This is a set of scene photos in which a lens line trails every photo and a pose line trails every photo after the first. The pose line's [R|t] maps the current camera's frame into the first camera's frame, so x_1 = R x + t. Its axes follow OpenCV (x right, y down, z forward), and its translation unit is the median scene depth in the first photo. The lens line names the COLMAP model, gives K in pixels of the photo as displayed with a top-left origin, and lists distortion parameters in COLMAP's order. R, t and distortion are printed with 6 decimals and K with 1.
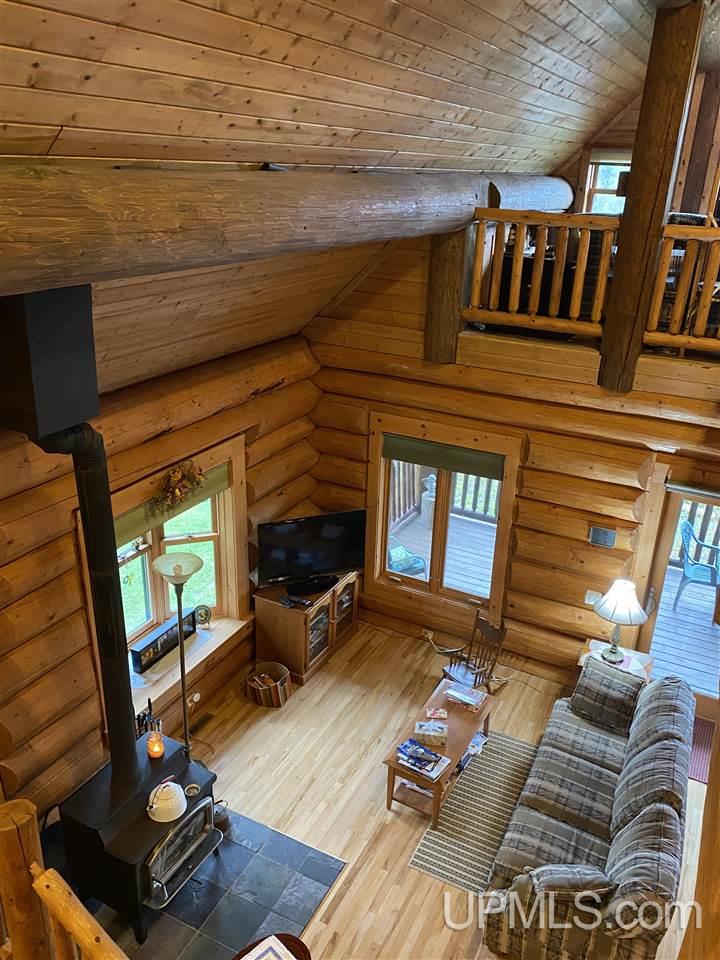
lens RADIAL K [[752.8, 0, 362.8], [0, 752.8, 480.0], [0, 0, 1]] dist [0.027699, -0.023246]
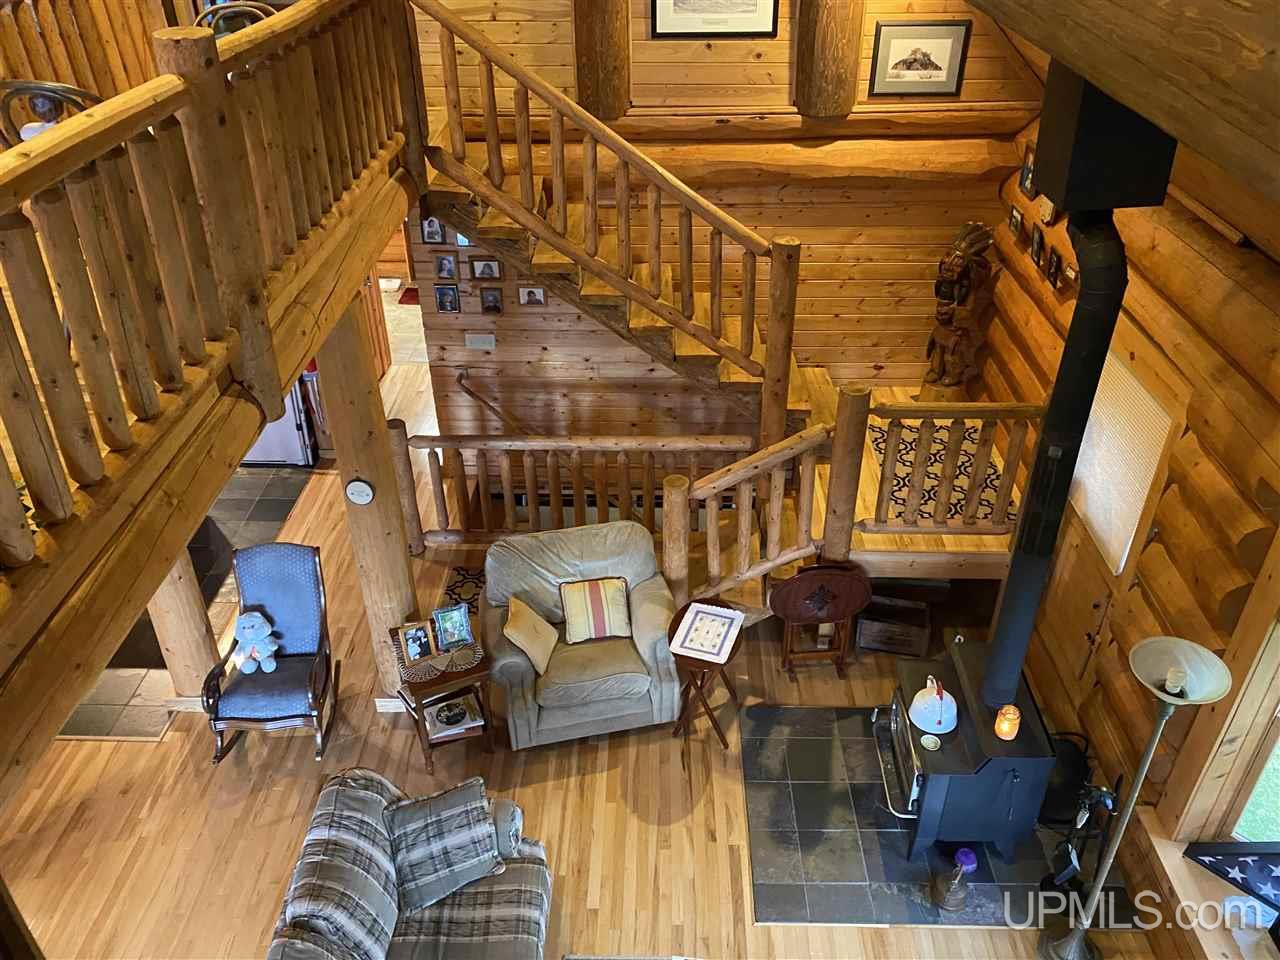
lens RADIAL K [[1003.7, 0, 645.6], [0, 1003.7, 485.4], [0, 0, 1]] dist [0.027699, -0.023246]
pose [[-0.898482, 0.216780, -0.381754, 0.274922], [-0.191357, 0.589239, 0.784971, -0.365651], [0.395110, 0.778334, -0.487938, 0.887569]]
